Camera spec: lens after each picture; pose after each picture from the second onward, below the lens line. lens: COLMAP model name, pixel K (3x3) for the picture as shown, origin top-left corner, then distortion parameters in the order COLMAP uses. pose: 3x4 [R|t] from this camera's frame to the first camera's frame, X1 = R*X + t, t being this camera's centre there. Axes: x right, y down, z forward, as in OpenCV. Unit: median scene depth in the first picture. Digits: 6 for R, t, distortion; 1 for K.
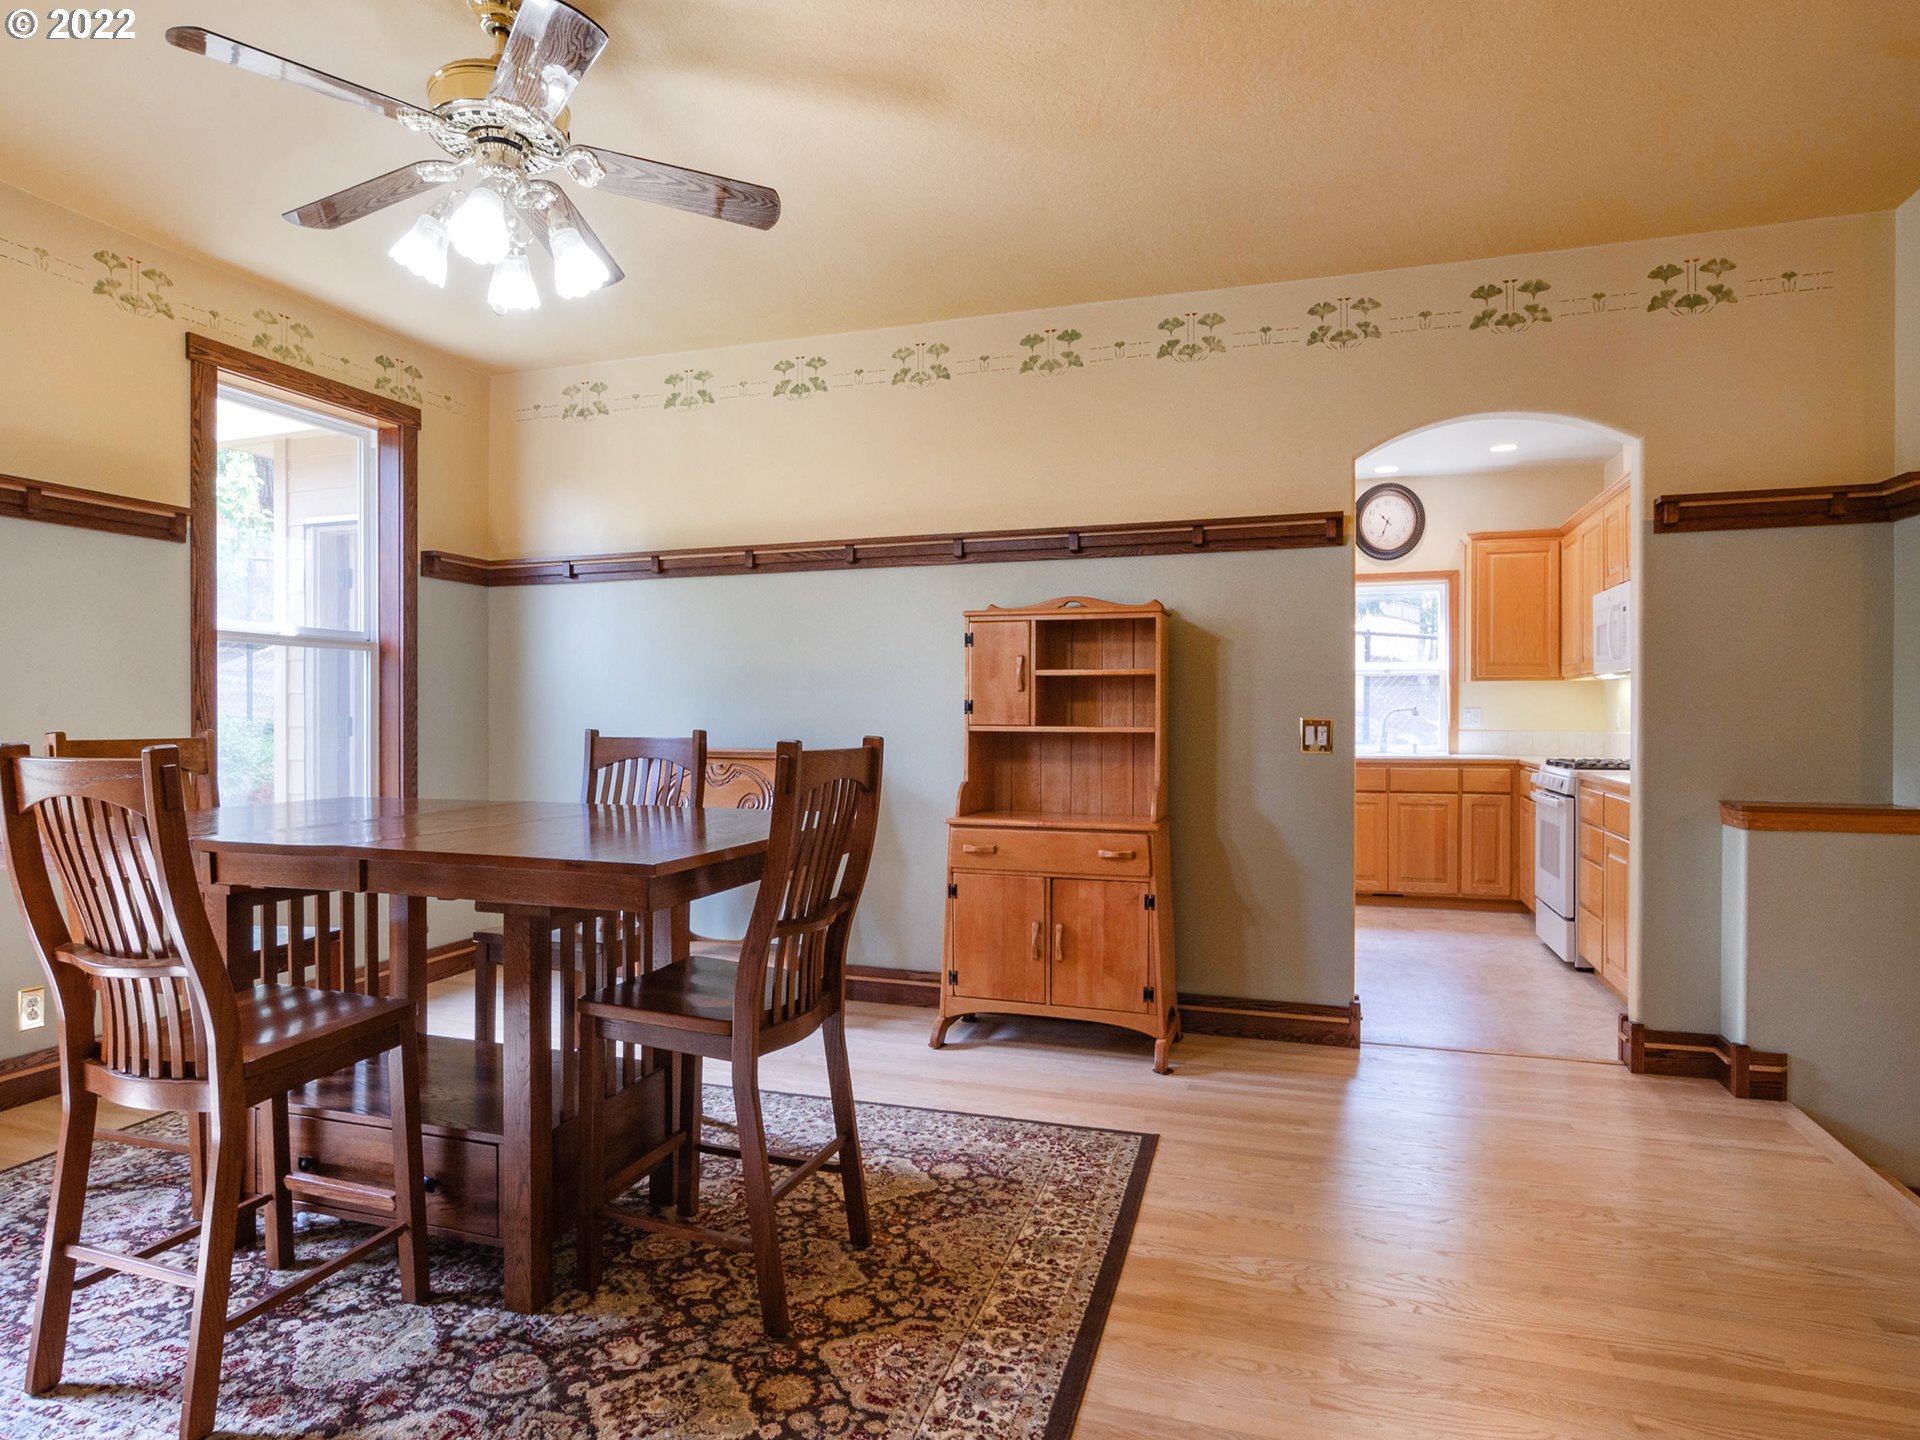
lens RADIAL K [[1095.5, 0, 965.1], [0, 1095.5, 731.5], [0, 0, 1]] dist [-0.027747, 0.010975]
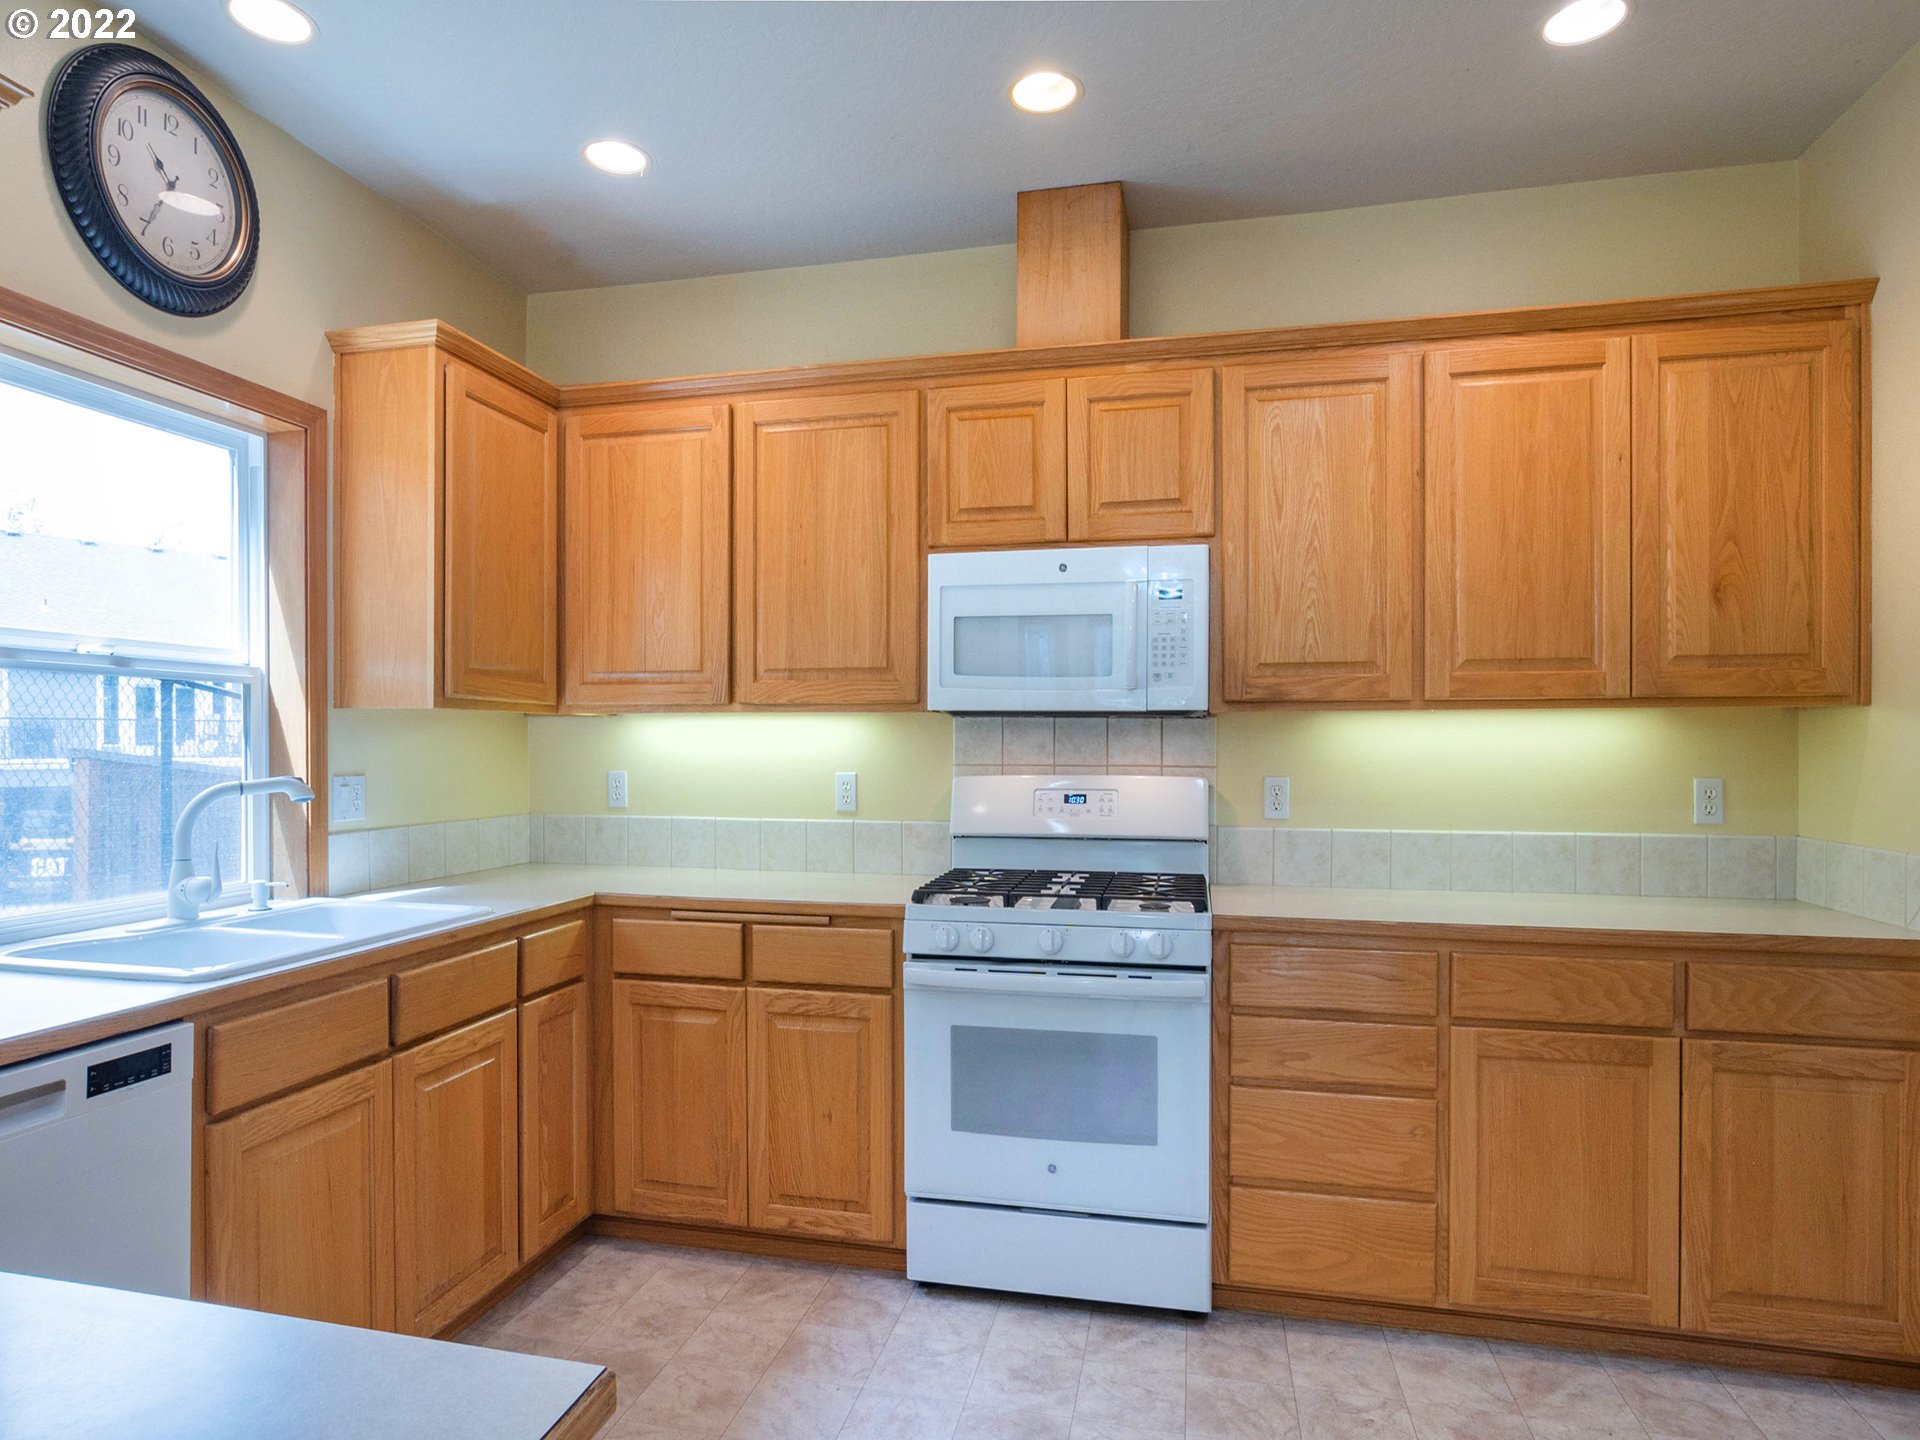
lens RADIAL K [[1095.5, 0, 931.4], [0, 1095.5, 754.7], [0, 0, 1]] dist [-0.027747, 0.010975]
pose [[-0.101996, -0.007480, 0.994757, 0.061615], [0.018357, 0.999787, 0.009400, -0.030956], [-0.994615, 0.019219, -0.101837, 0.886794]]
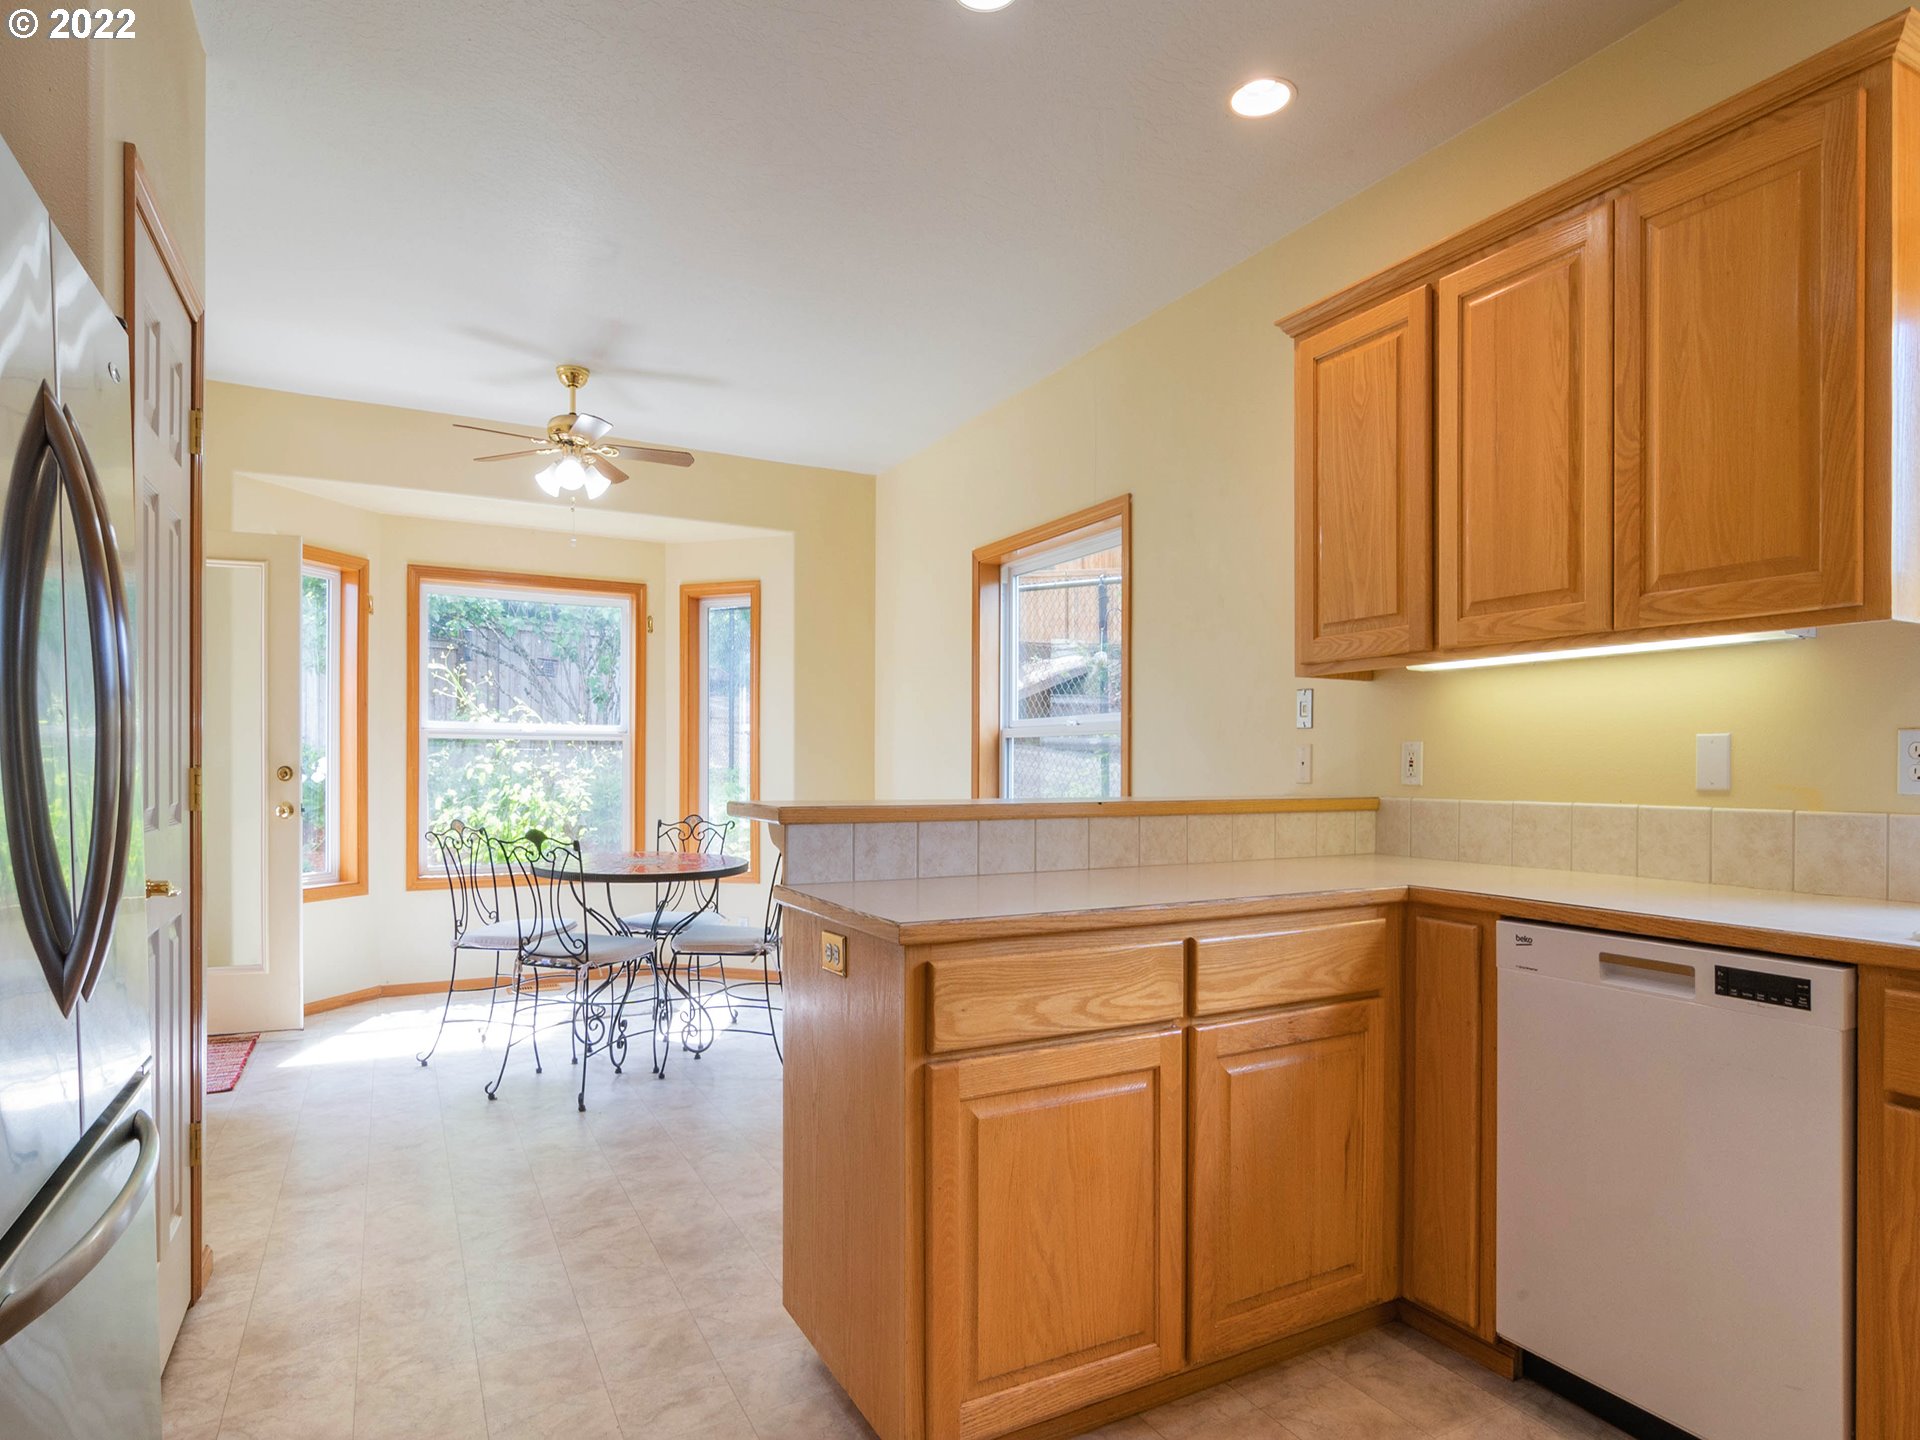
lens RADIAL K [[1095.5, 0, 953.1], [0, 1095.5, 779.1], [0, 0, 1]] dist [-0.027747, 0.010975]
pose [[0.728303, 0.009725, -0.685186, 0.348029], [-0.017766, 0.999831, -0.004694, -0.005396], [0.685024, 0.015592, 0.728353, 0.736644]]
